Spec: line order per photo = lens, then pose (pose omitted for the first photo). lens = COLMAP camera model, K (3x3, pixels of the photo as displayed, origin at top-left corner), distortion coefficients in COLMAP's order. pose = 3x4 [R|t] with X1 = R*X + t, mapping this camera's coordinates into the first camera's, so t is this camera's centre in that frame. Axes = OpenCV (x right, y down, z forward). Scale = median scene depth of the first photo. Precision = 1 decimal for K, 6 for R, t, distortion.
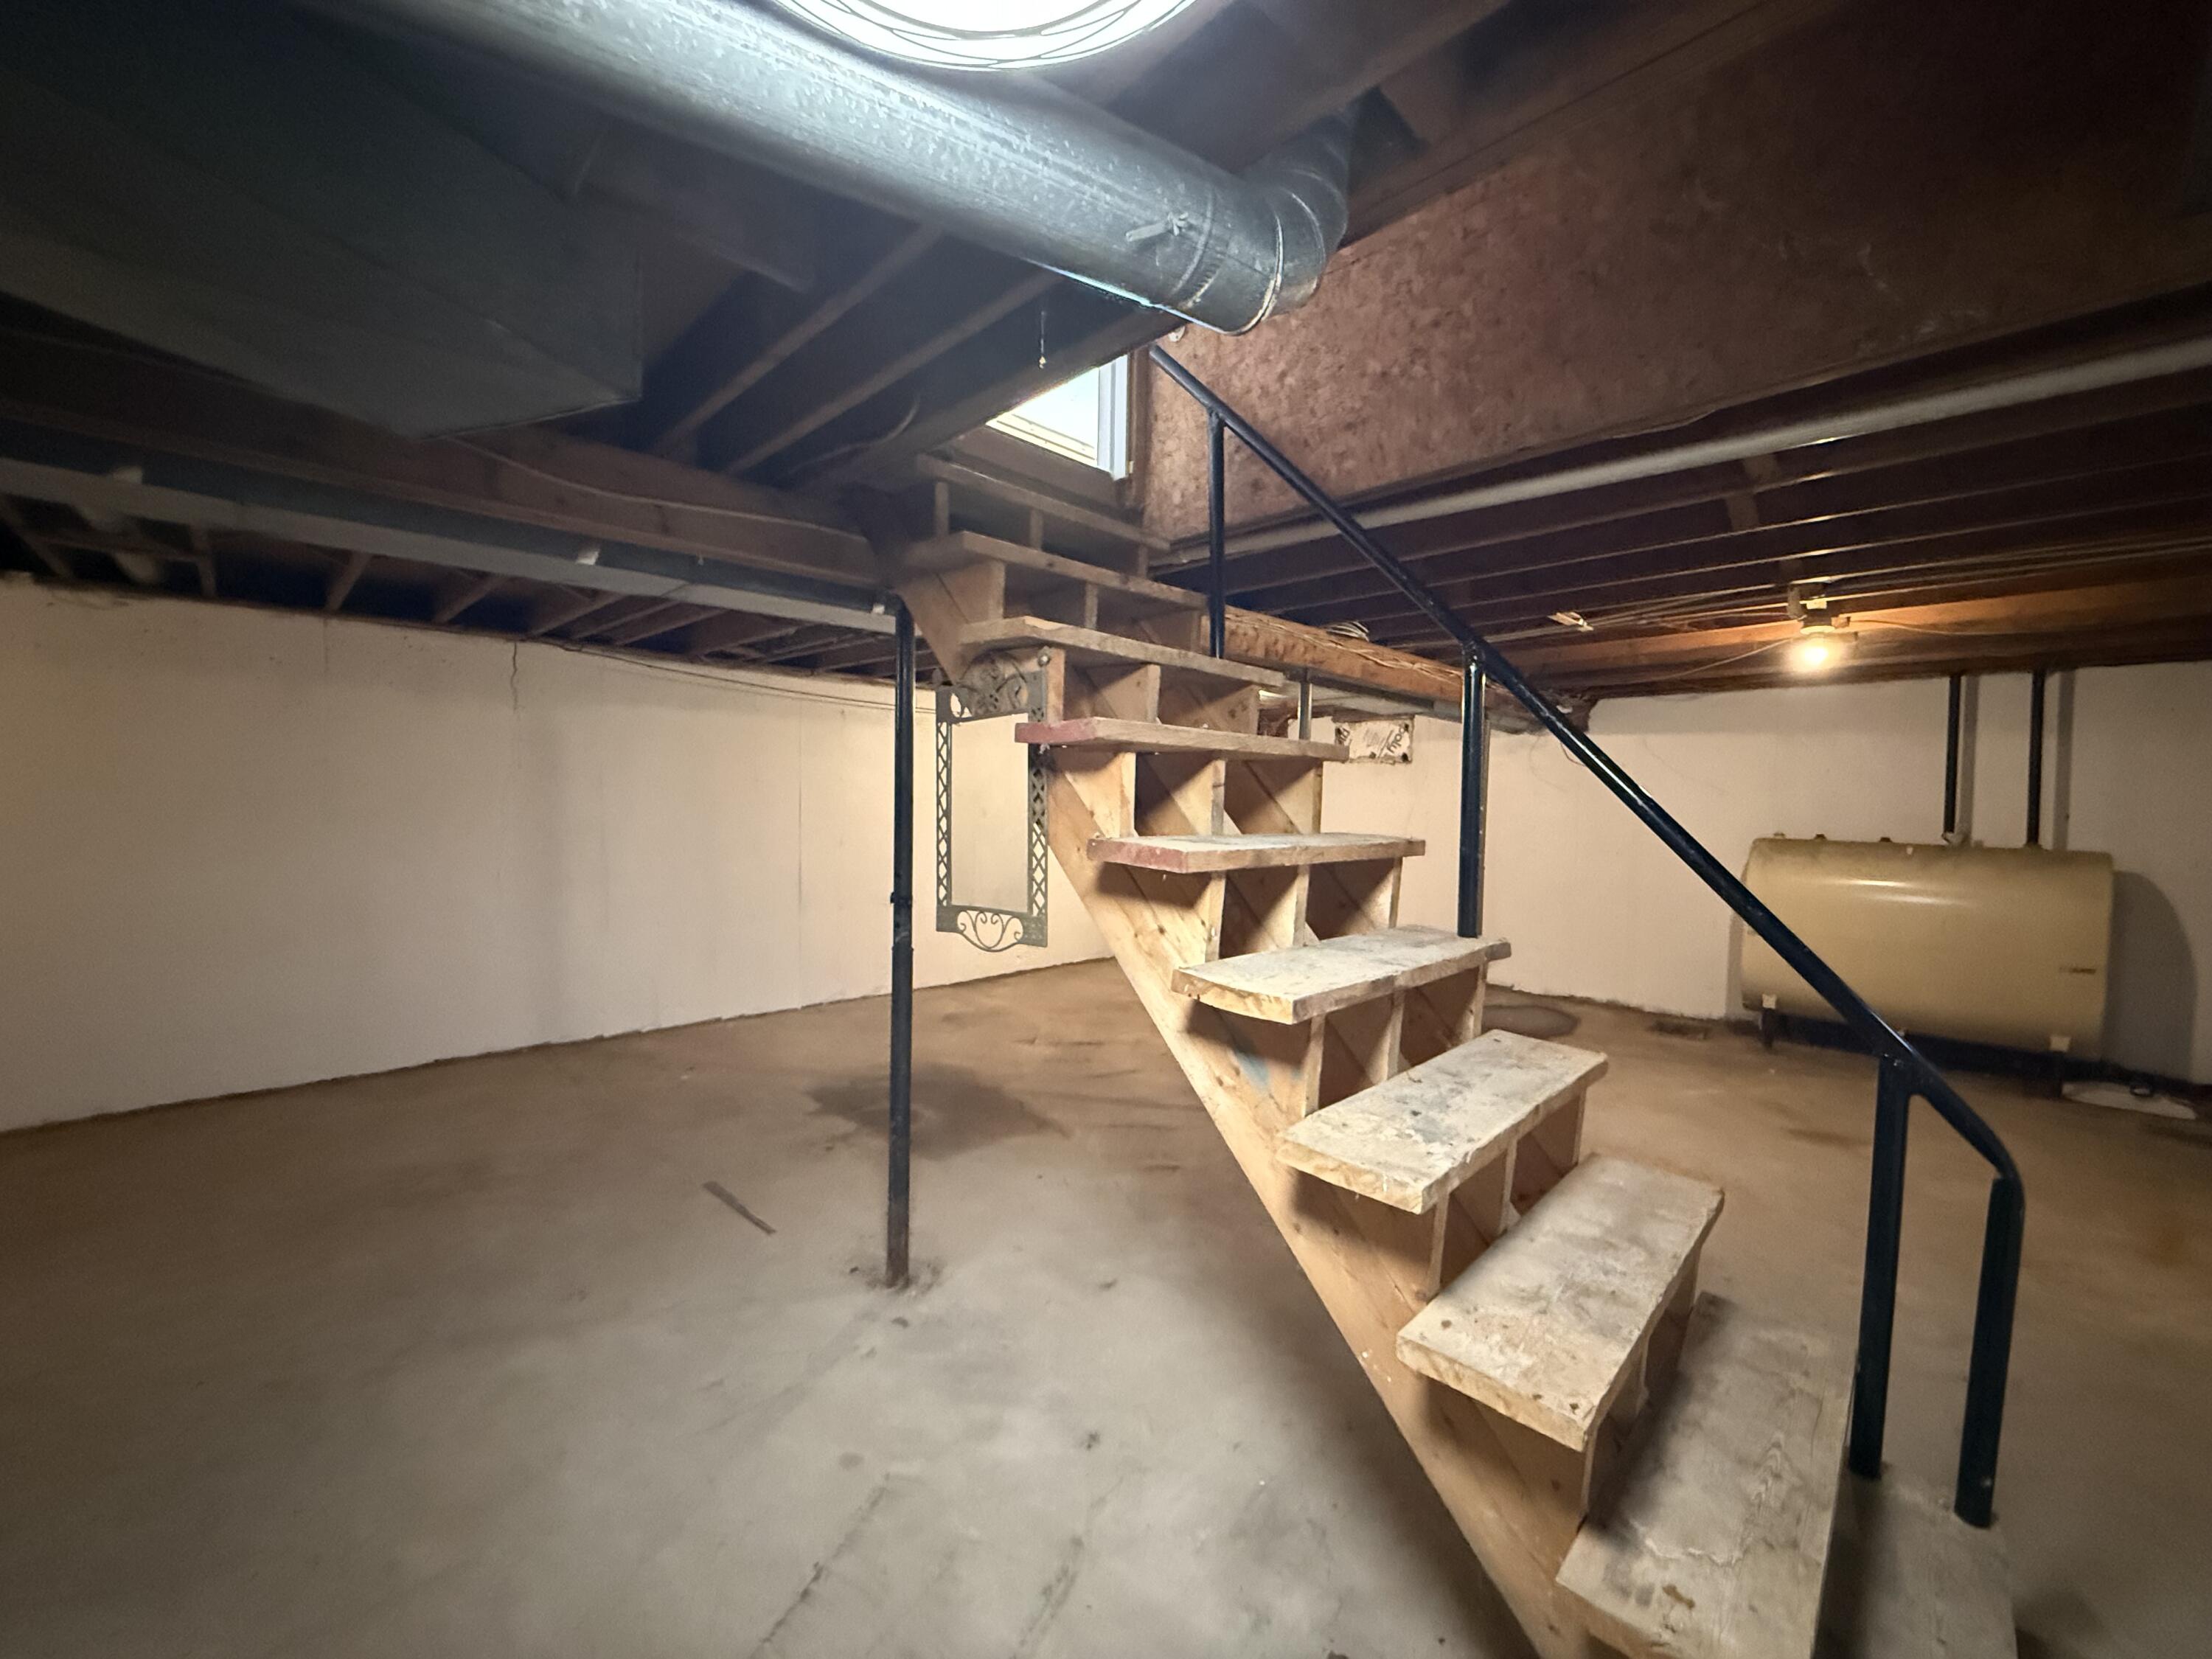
lens RADIAL K [[888.7, 0, 1098.9], [0, 888.7, 832.9], [0, 0, 1]] dist [-0.000305, 0.000165]
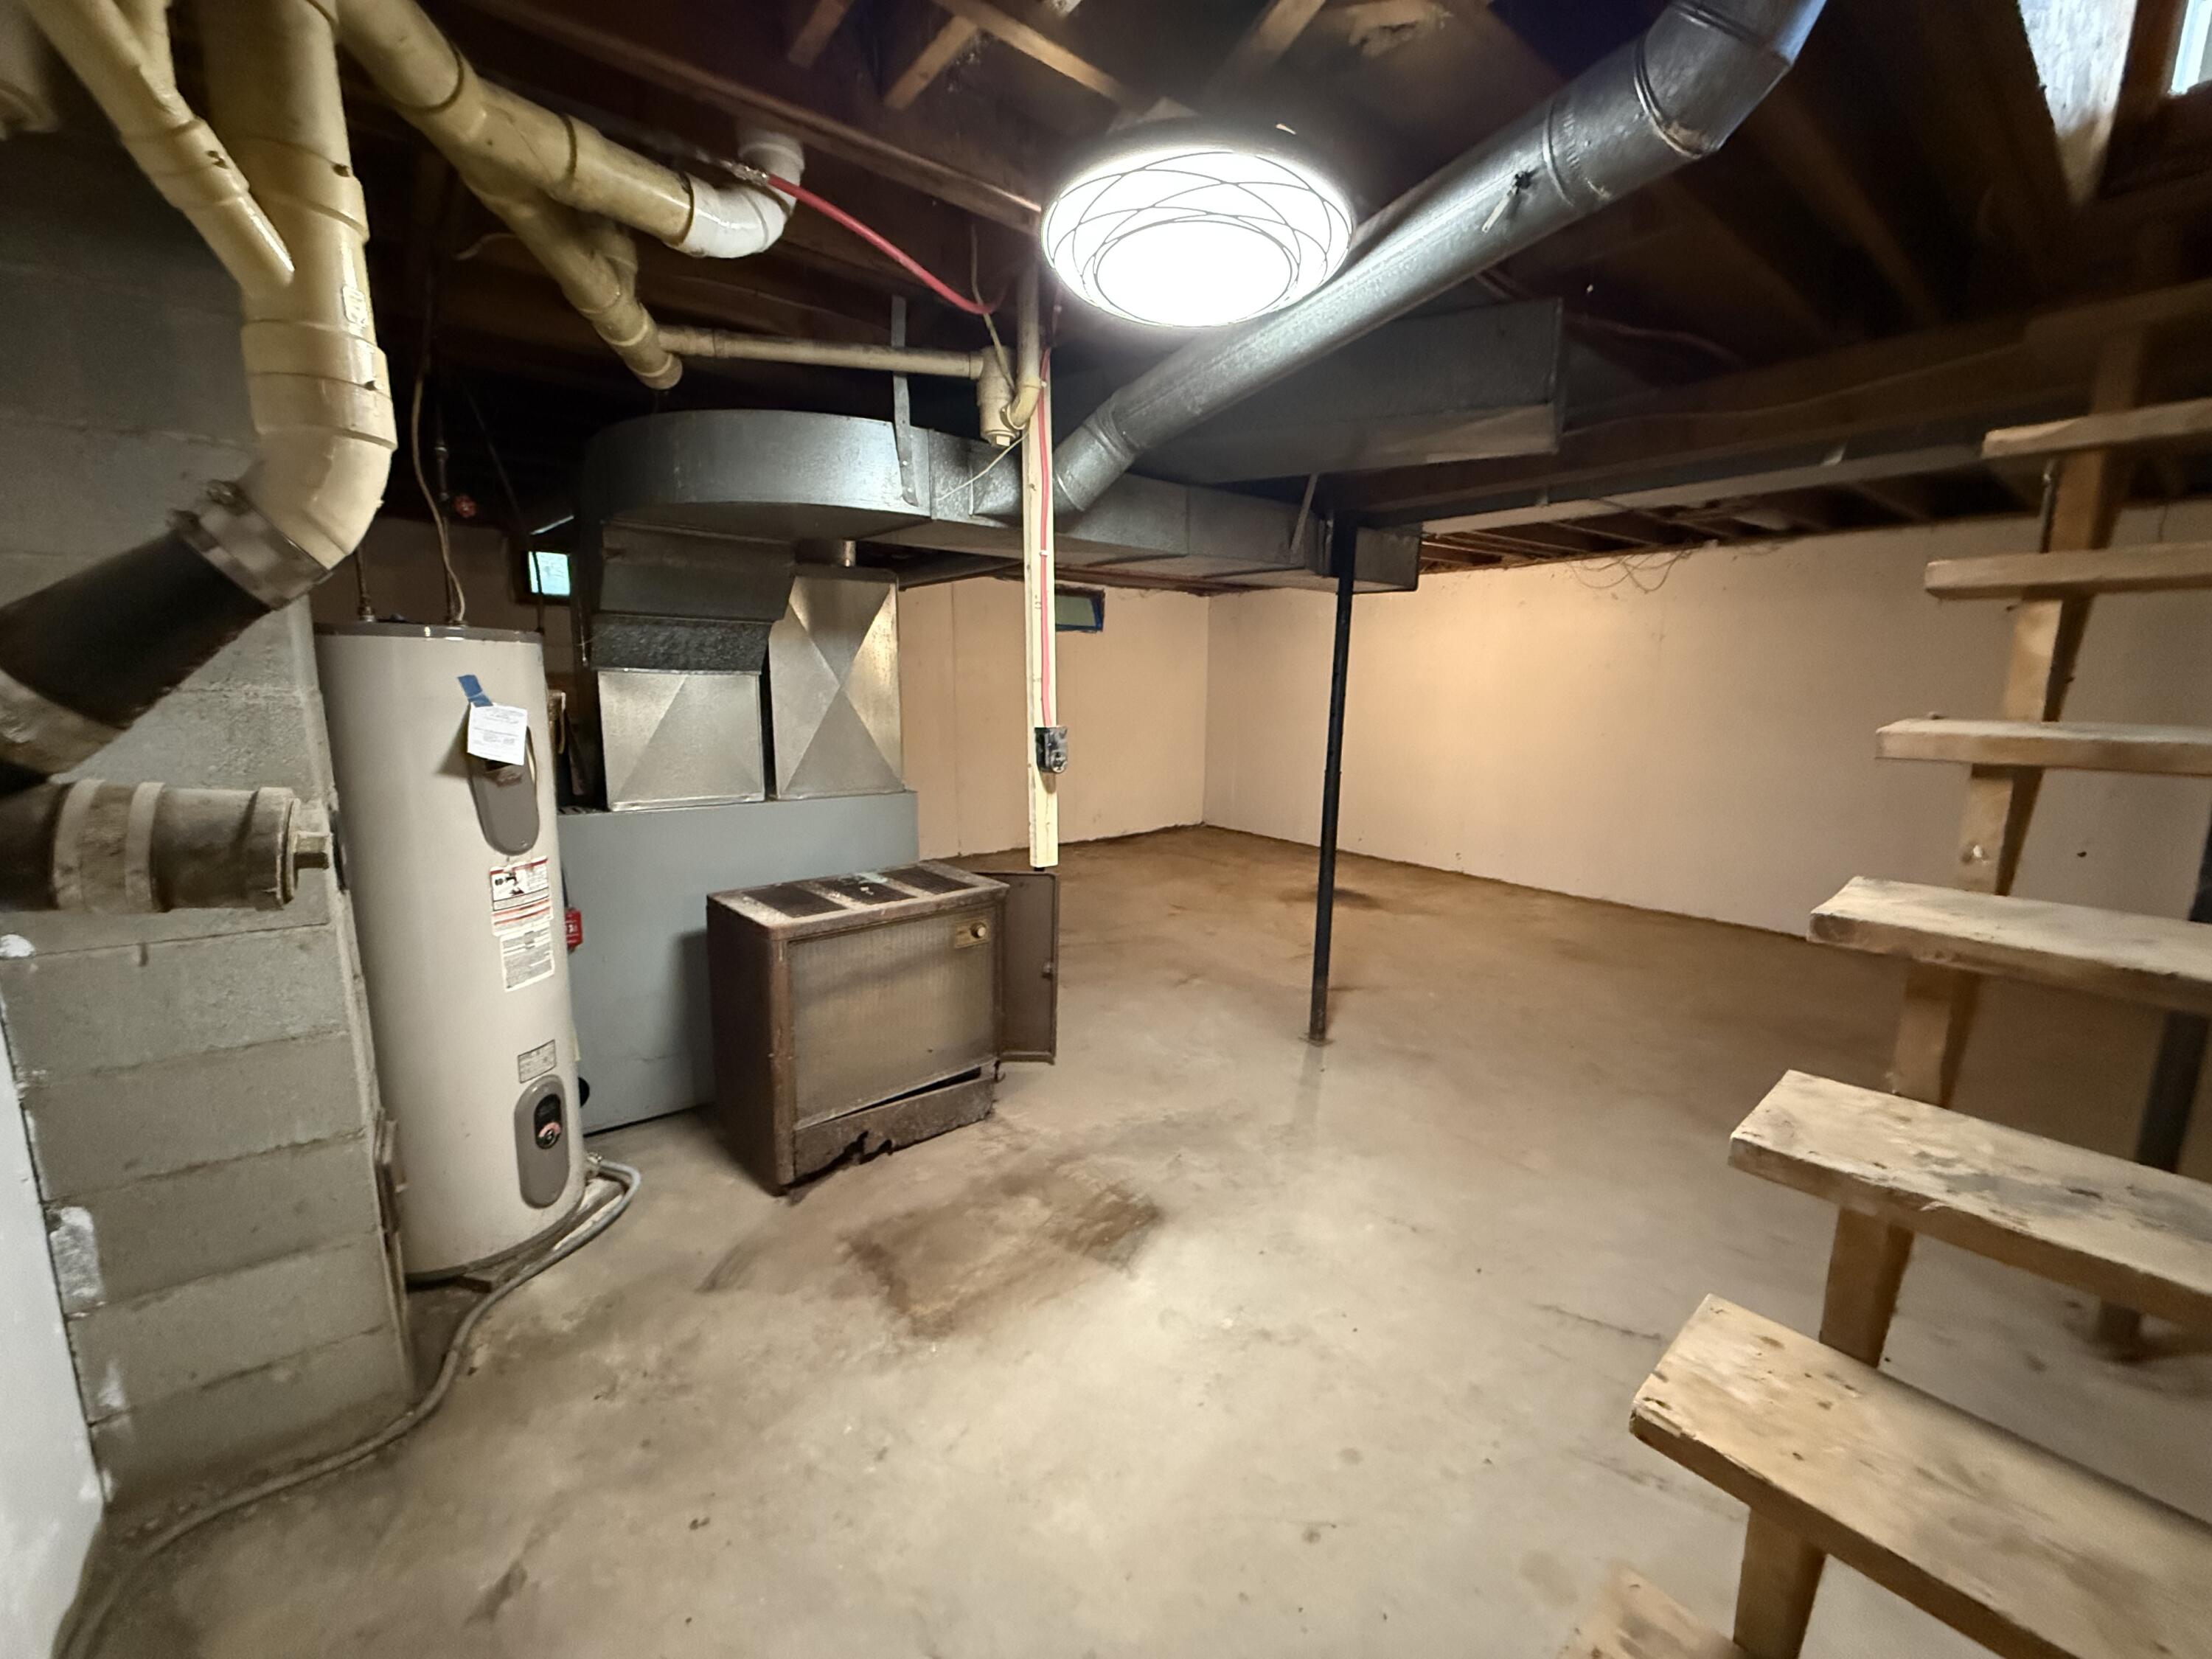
lens RADIAL K [[888.7, 0, 1098.9], [0, 888.7, 832.9], [0, 0, 1]] dist [-0.000305, 0.000165]
pose [[-0.118085, 0.149009, -0.981760, 1.026502], [-0.056305, 0.986082, 0.156437, 0.028634], [0.991406, 0.073751, -0.108051, 0.425201]]
